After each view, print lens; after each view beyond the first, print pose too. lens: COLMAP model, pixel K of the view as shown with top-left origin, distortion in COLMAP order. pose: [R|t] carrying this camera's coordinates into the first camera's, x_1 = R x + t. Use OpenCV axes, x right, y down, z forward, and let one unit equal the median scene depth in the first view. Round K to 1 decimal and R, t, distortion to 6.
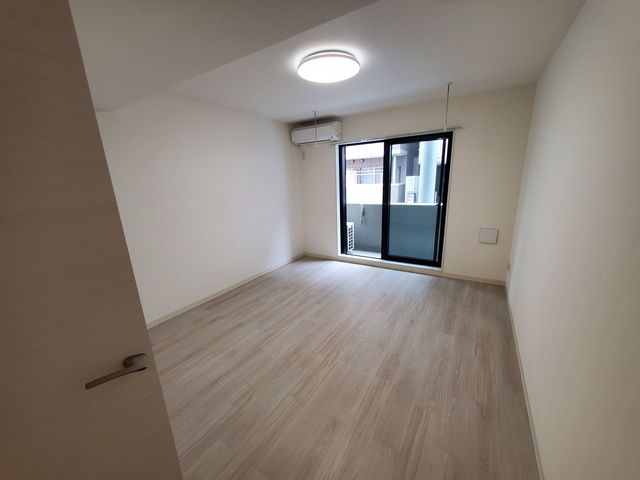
lens RADIAL K [[252.7, 0, 320.0], [0, 252.7, 240.0], [0, 0, 1]] dist [0.001637, 0.000220]
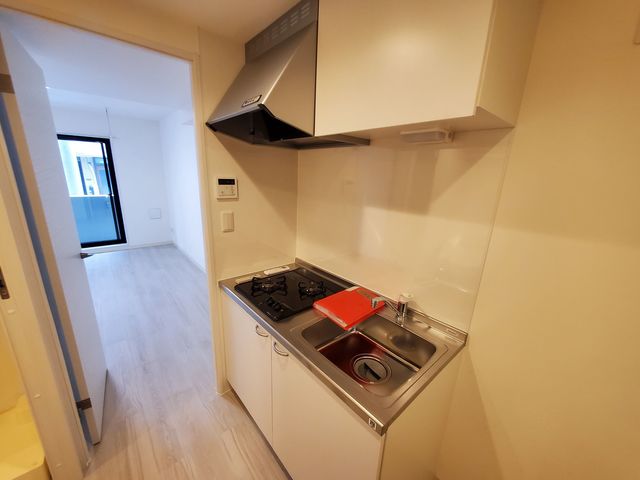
lens RADIAL K [[252.7, 0, 320.0], [0, 252.7, 240.0], [0, 0, 1]] dist [0.001637, 0.000220]
pose [[0.283988, -0.206804, 0.936260, -0.627244], [0.182376, 0.970287, 0.159001, 0.096528], [-0.941323, 0.125597, 0.313266, -0.481190]]
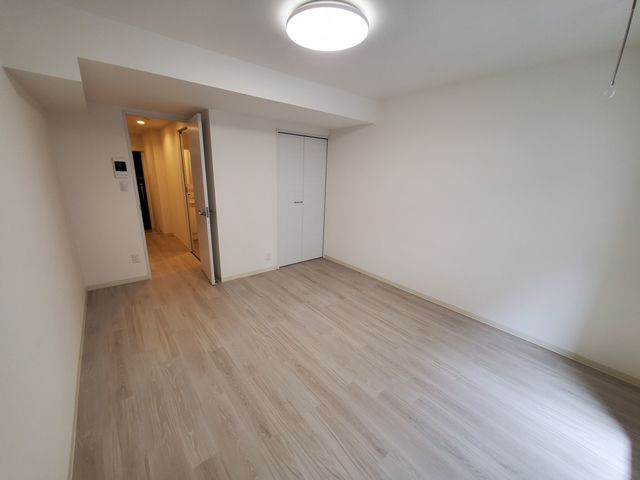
lens RADIAL K [[252.7, 0, 320.0], [0, 252.7, 240.0], [0, 0, 1]] dist [0.001637, 0.000220]
pose [[-0.306525, 0.277171, -0.910614, 0.694829], [-0.248223, 0.900288, 0.357584, -0.292051], [0.918928, 0.335644, -0.207160, 1.032232]]
